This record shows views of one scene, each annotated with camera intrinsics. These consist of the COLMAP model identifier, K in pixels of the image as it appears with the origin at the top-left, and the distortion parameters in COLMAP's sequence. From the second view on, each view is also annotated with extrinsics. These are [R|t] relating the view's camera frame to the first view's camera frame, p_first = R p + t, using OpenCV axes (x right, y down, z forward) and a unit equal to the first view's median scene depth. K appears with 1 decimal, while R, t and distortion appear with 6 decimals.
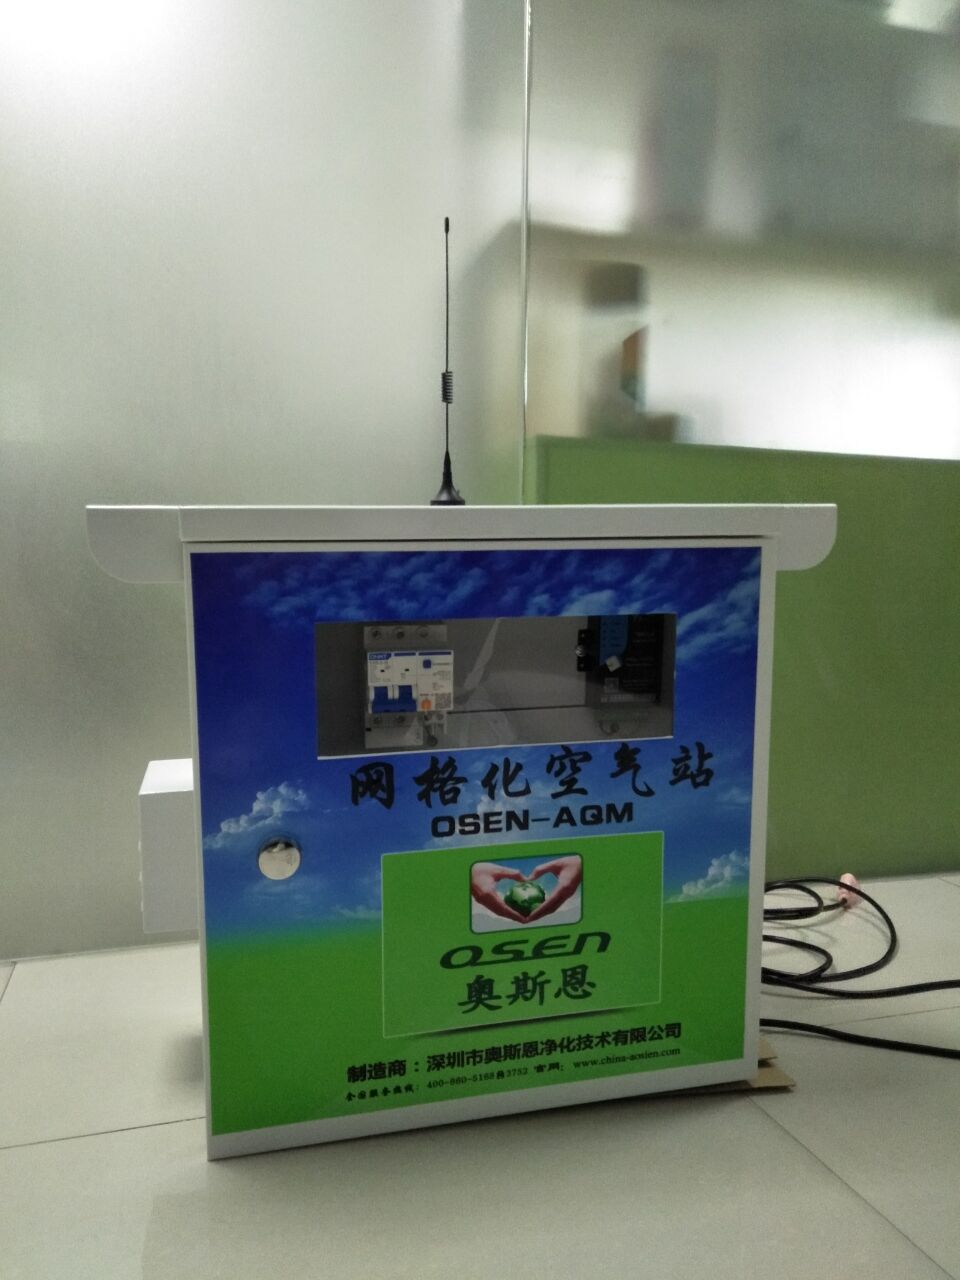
lens RADIAL K [[967.9, 0, 470.0], [0, 967.9, 638.9], [0, 0, 1]] dist [0.062302, -0.016797]
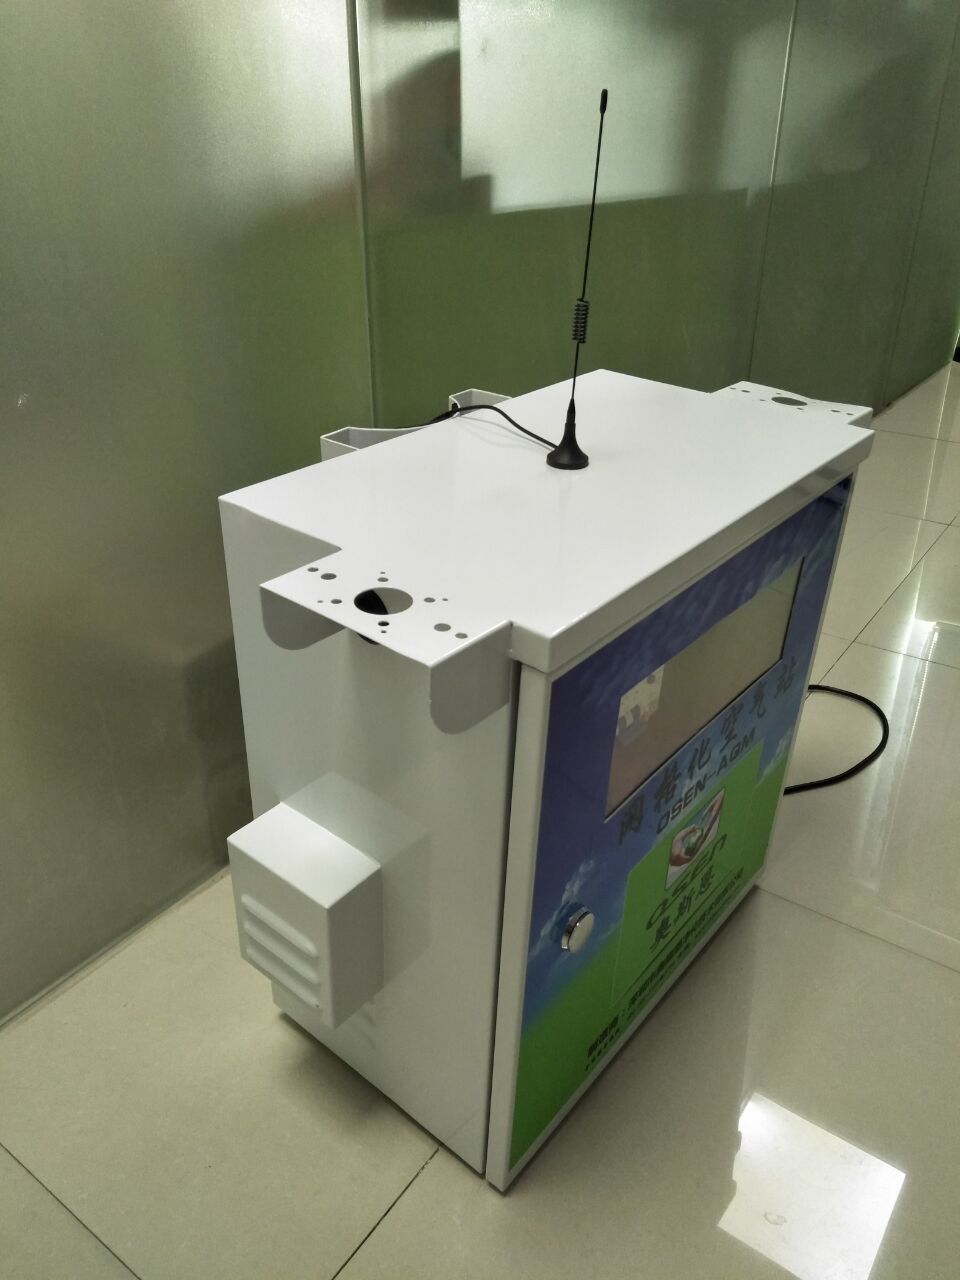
lens RADIAL K [[967.9, 0, 474.8], [0, 967.9, 634.0], [0, 0, 1]] dist [0.062302, -0.016797]
pose [[0.796659, -0.274294, 0.538607, -0.648656], [0.047151, 0.916587, 0.397046, -0.378467], [-0.602588, -0.290914, 0.743140, 0.420074]]
